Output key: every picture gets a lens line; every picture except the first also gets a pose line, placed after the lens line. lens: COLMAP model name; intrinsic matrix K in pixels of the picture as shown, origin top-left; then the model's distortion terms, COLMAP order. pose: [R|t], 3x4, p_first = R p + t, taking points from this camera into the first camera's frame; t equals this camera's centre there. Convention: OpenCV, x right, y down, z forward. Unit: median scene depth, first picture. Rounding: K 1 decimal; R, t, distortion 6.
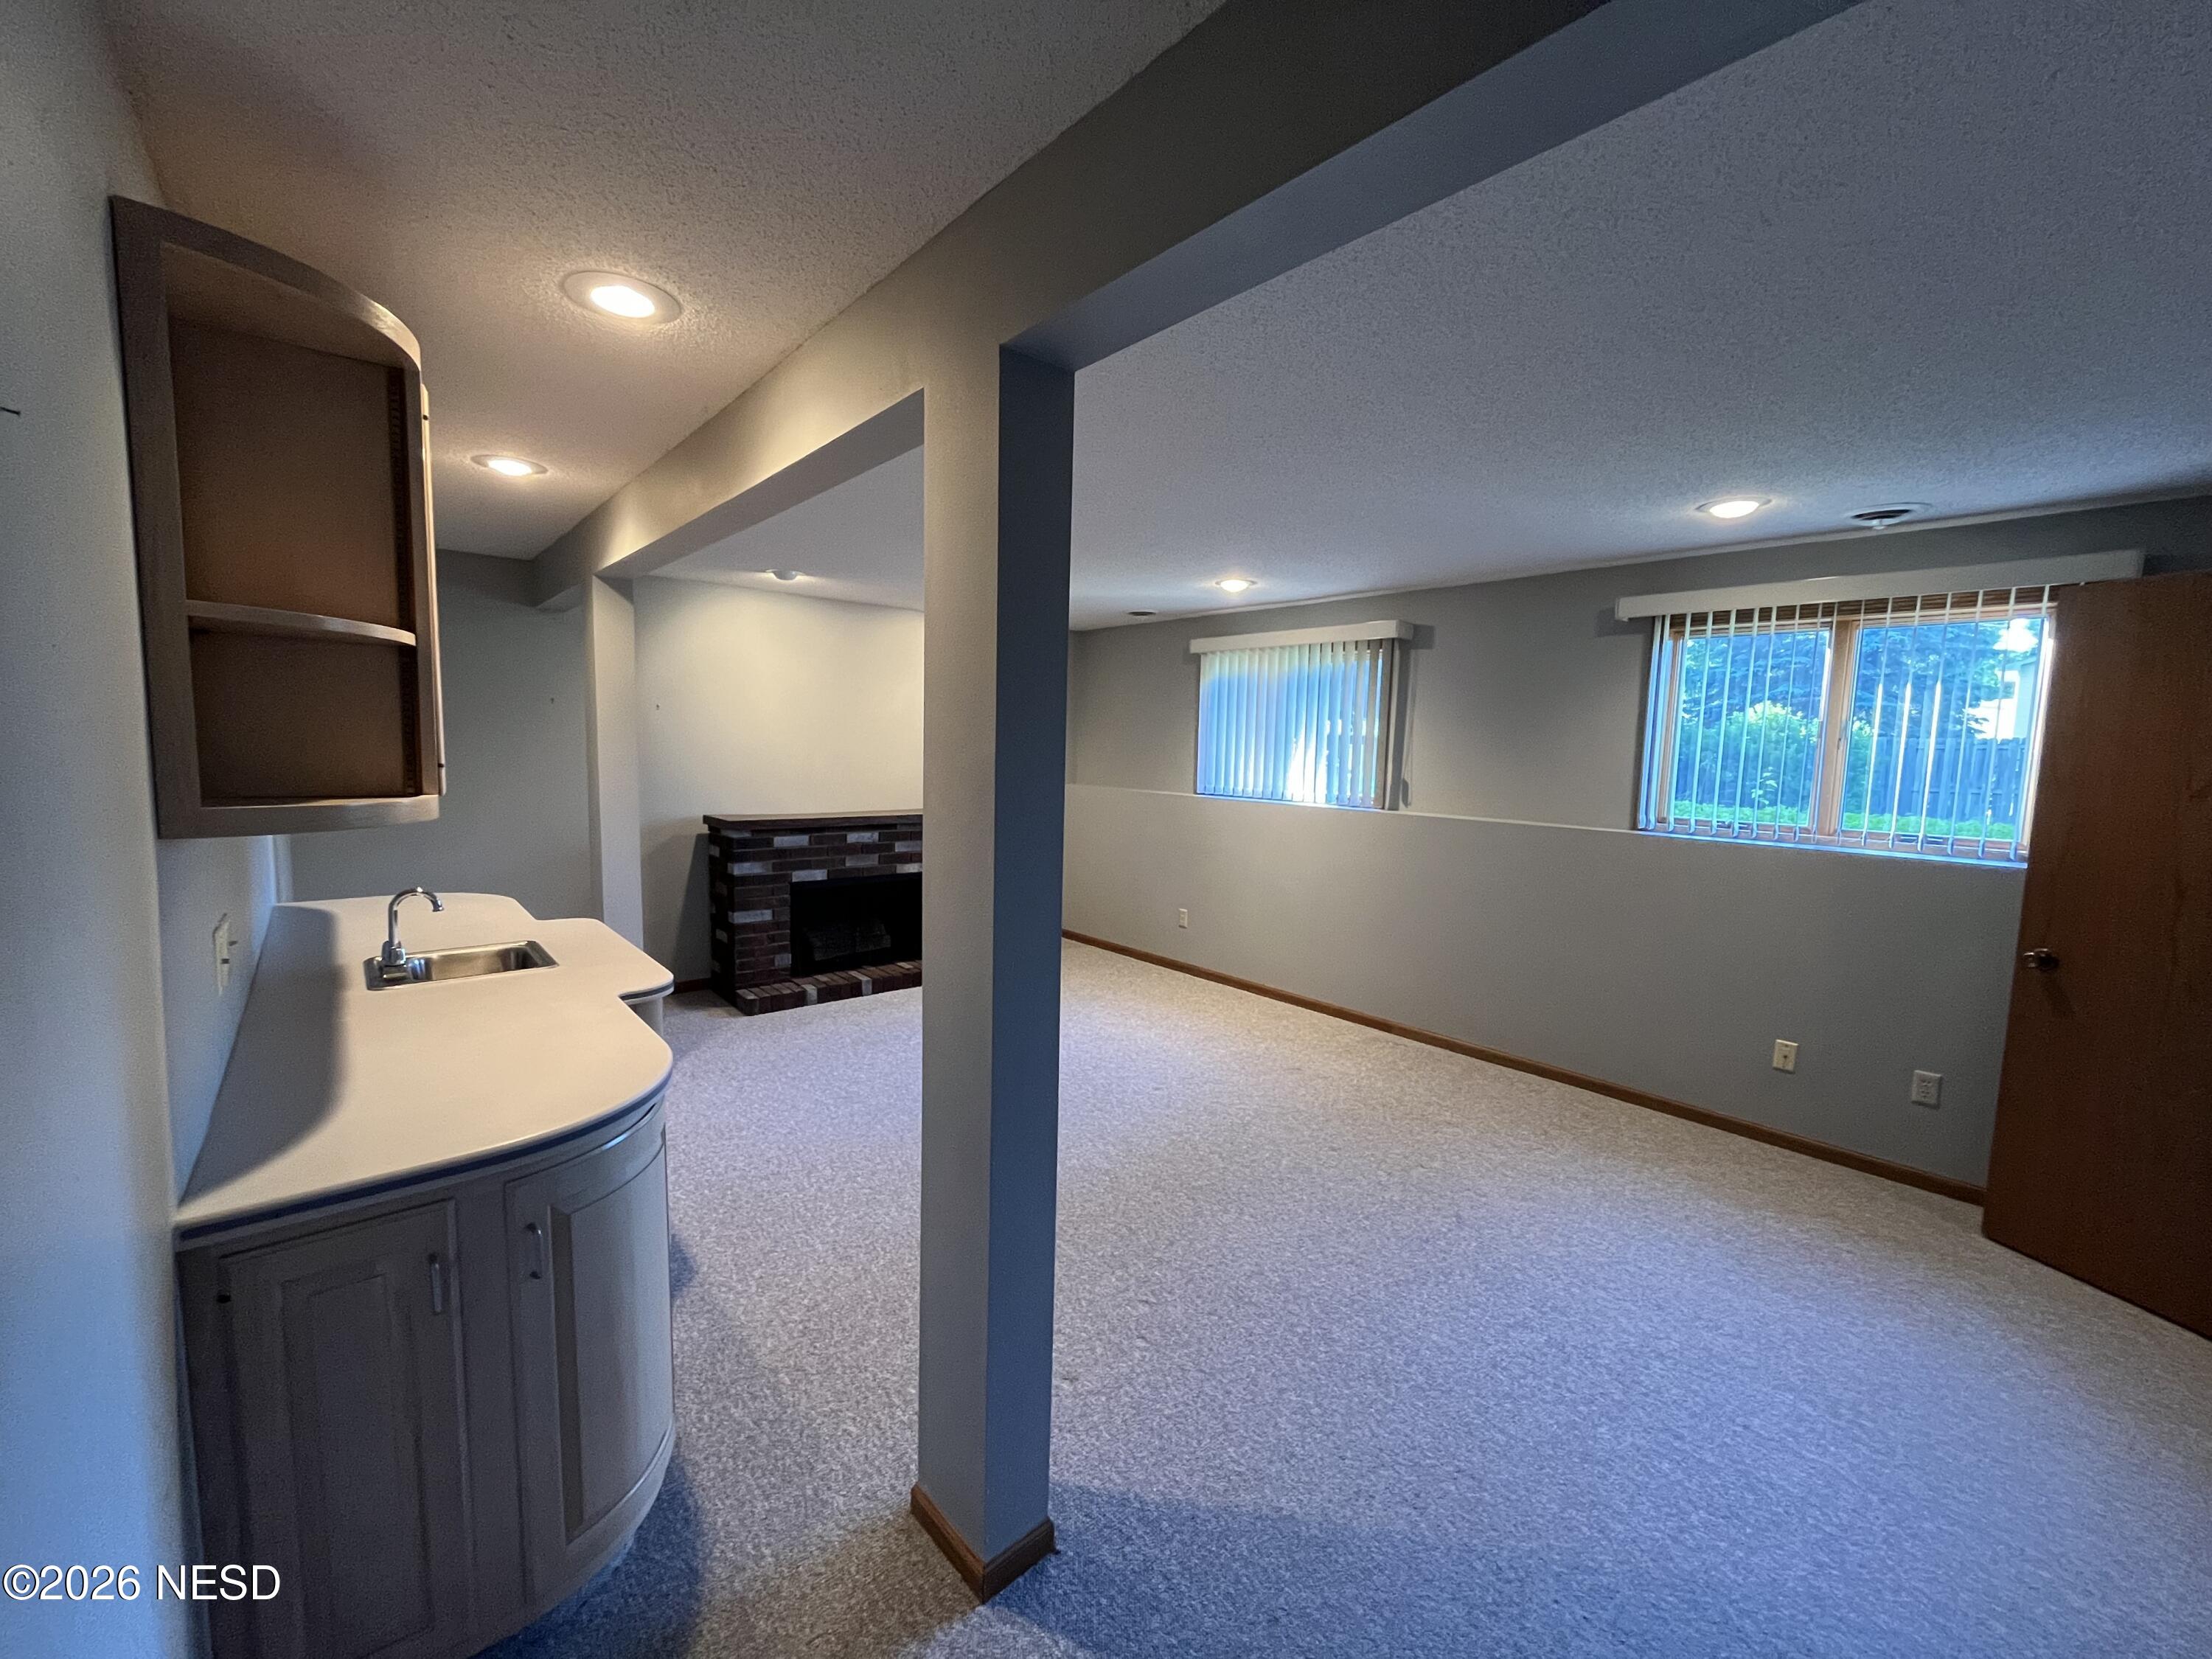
lens RADIAL K [[893.7, 0, 1103.3], [0, 893.7, 830.2], [0, 0, 1]] dist [-0.003003, -0.000111]
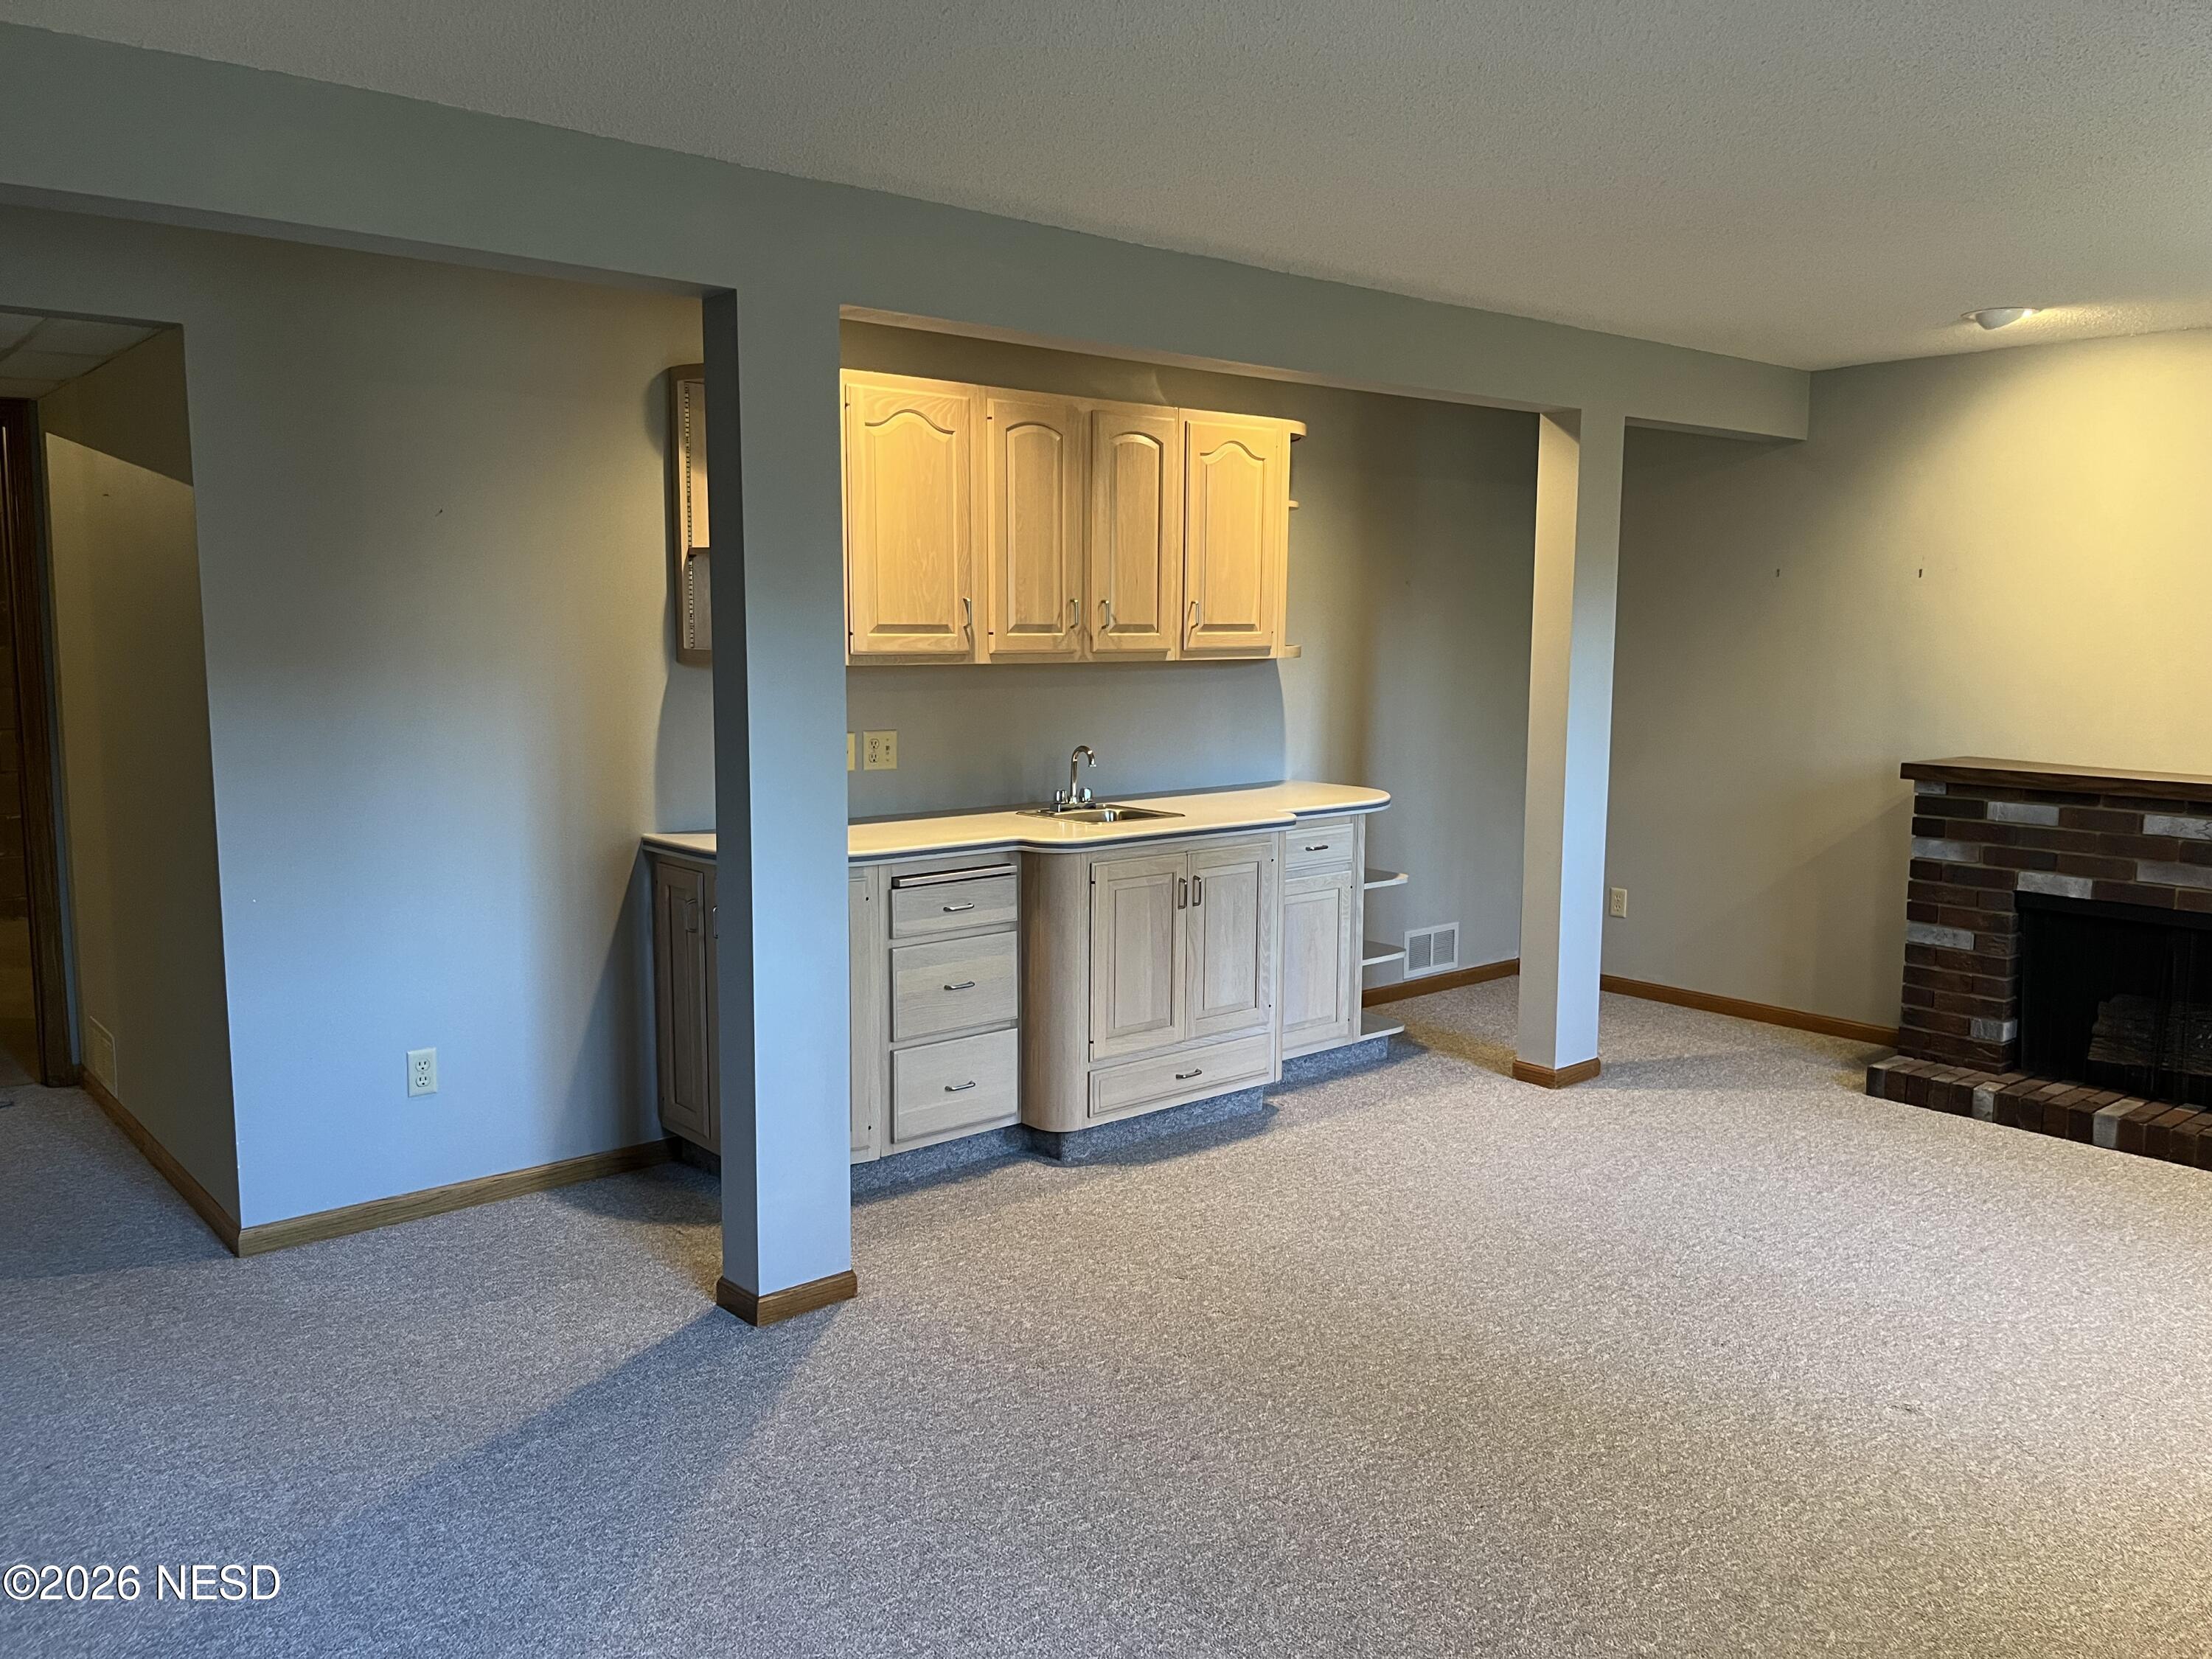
lens RADIAL K [[1703.0, 0, 1103.9], [0, 1703.0, 830.2], [0, 0, 1]] dist [-0.002560, -0.004497]
pose [[-0.019851, 0.096238, -0.995160, 0.668035], [-0.102045, 0.989963, 0.097771, -0.020998], [0.994582, 0.103492, -0.009831, 0.463337]]
